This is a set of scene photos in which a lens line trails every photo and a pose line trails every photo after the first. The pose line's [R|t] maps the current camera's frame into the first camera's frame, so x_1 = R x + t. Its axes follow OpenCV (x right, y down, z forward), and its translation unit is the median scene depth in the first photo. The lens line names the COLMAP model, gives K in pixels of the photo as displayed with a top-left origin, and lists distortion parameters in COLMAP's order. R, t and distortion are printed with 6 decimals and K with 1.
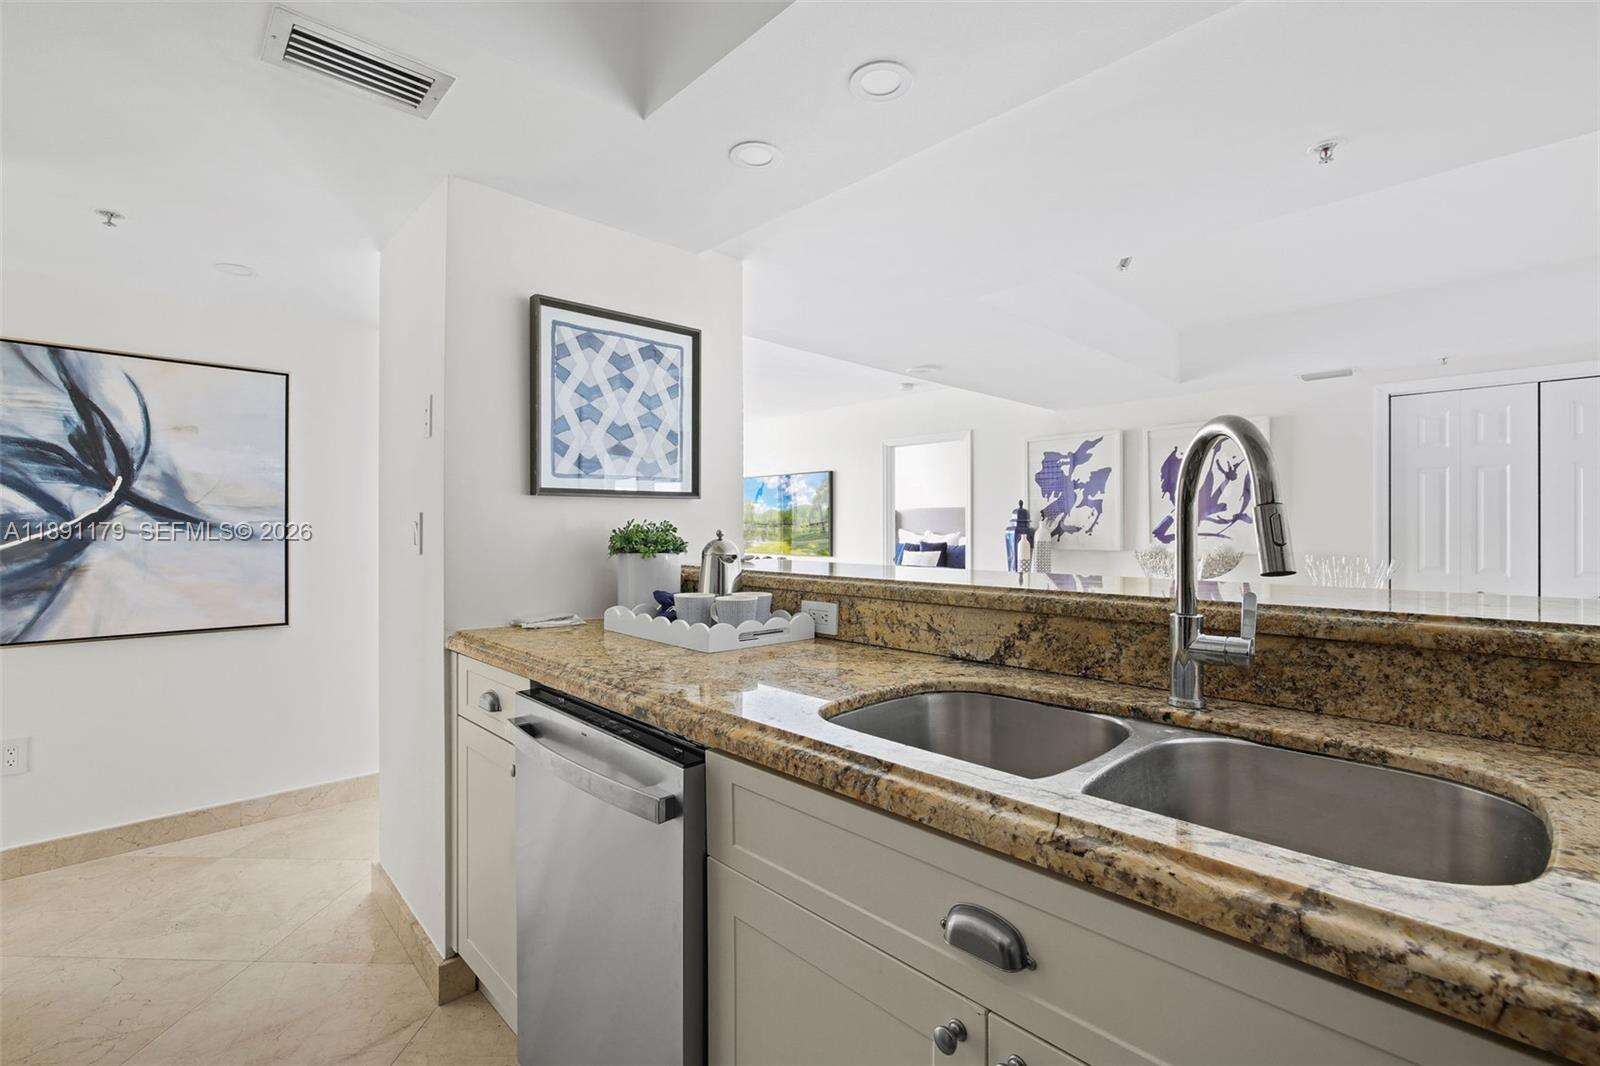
lens RADIAL K [[738.4, 0, 807.5], [0, 738.4, 531.0], [0, 0, 1]] dist [-0.003551, -0.000083]
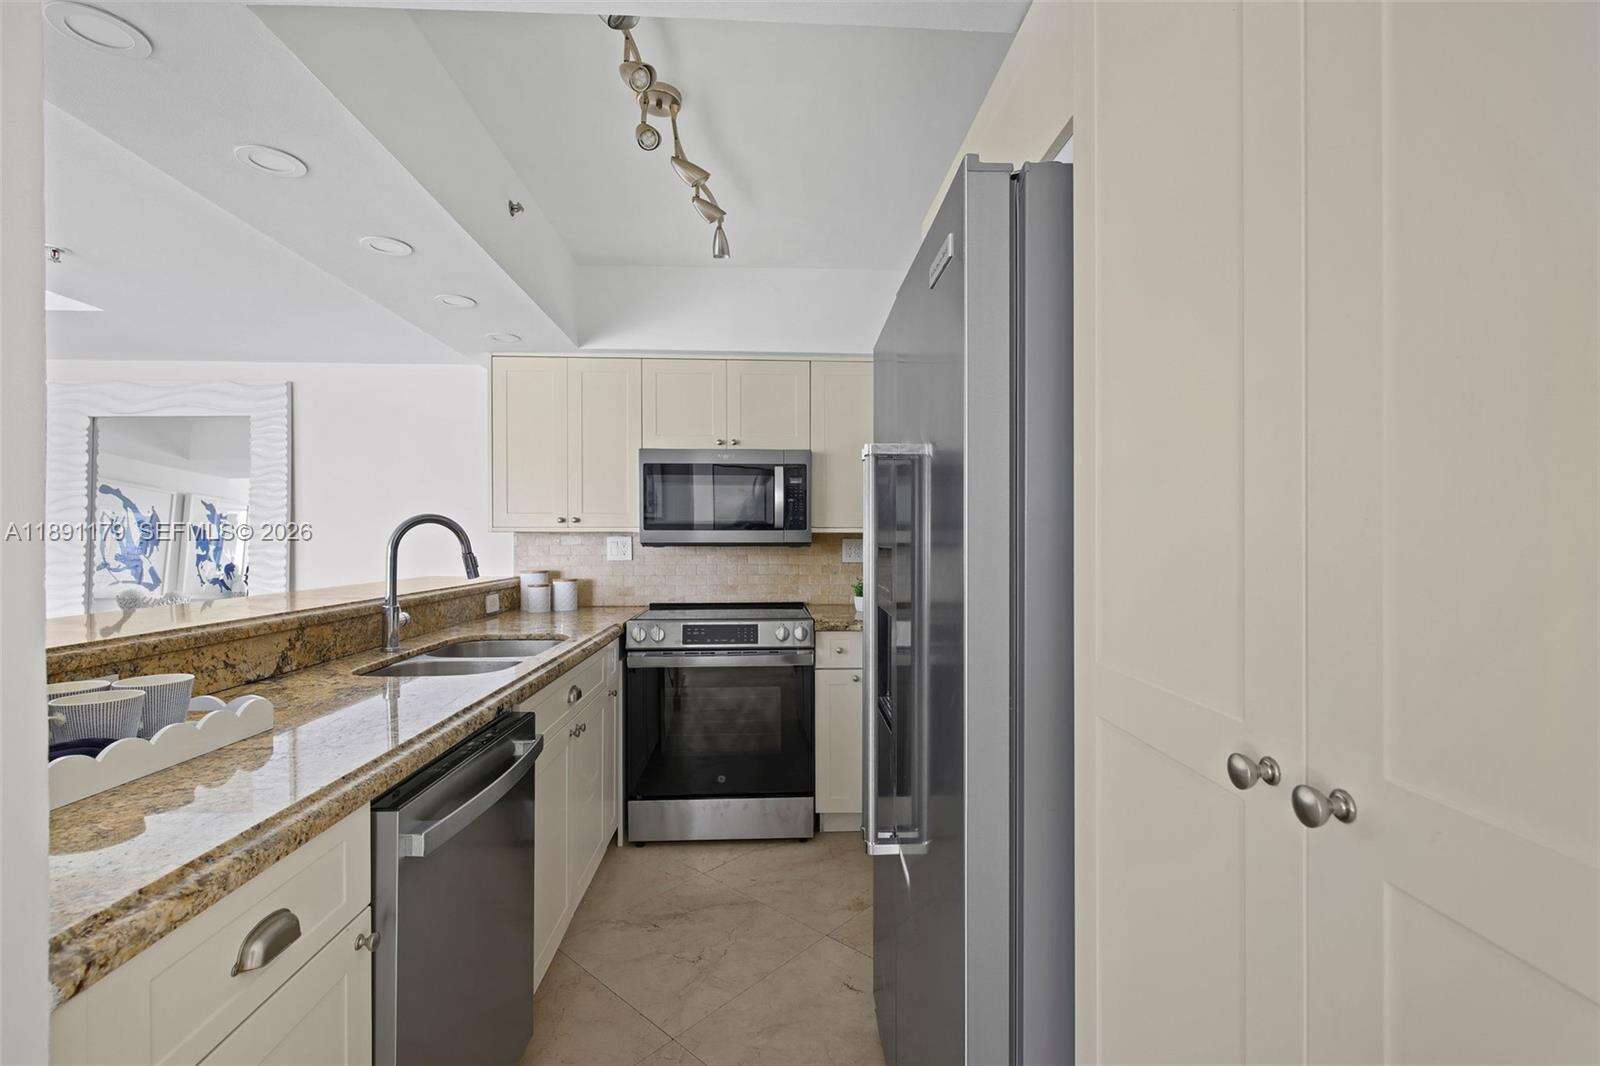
lens RADIAL K [[693.1, 0, 797.0], [0, 693.1, 542.3], [0, 0, 1]] dist [0.001171, -0.000909]
pose [[-0.755681, -0.003931, 0.654928, -0.349948], [0.001818, 0.999966, 0.008100, -0.016346], [-0.654937, 0.007312, -0.755648, 0.382798]]
